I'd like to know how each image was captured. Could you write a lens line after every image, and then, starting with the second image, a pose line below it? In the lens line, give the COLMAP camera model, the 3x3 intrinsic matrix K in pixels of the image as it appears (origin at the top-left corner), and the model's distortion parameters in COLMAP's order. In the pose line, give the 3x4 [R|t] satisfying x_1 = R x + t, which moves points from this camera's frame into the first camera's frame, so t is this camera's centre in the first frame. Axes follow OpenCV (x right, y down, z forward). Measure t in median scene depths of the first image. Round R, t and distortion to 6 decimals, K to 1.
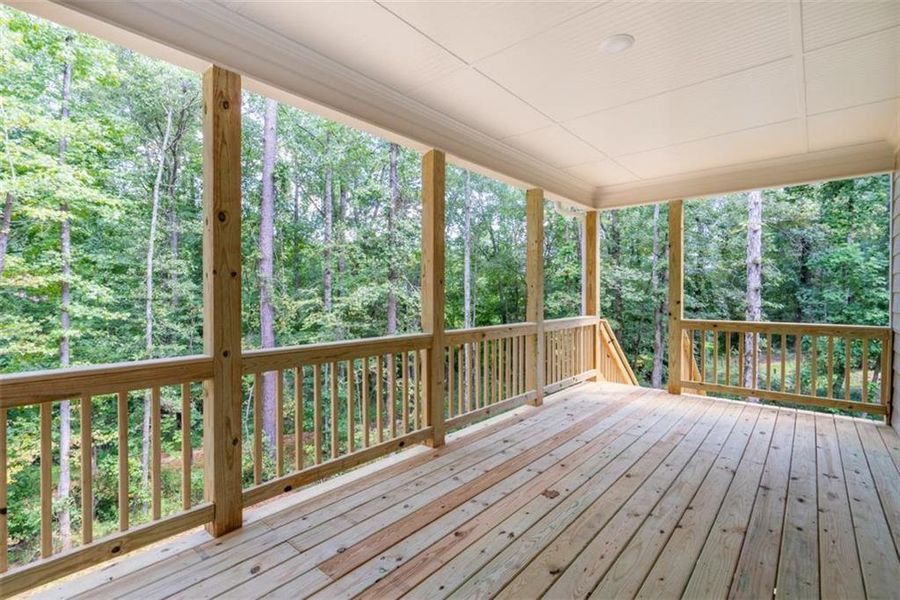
lens RADIAL K [[421.2, 0, 456.5], [0, 421.2, 298.6], [0, 0, 1]] dist [0.001257, -0.000153]
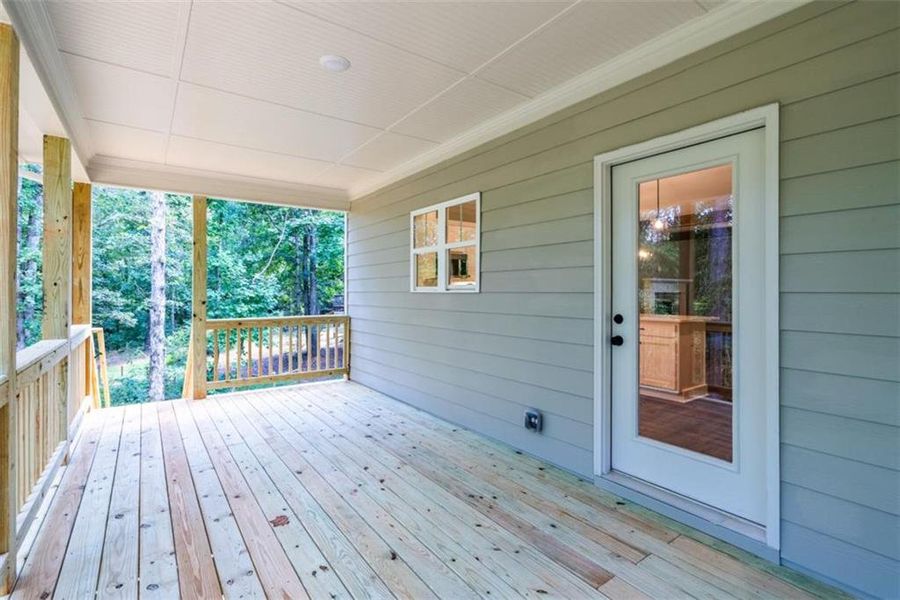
lens RADIAL K [[421.2, 0, 456.0], [0, 421.2, 293.3], [0, 0, 1]] dist [0.001257, -0.000153]
pose [[0.230879, -0.005846, 0.972965, -0.401249], [0.013917, 0.999899, 0.002706, -0.010483], [-0.972883, 0.012916, 0.230937, 0.309780]]
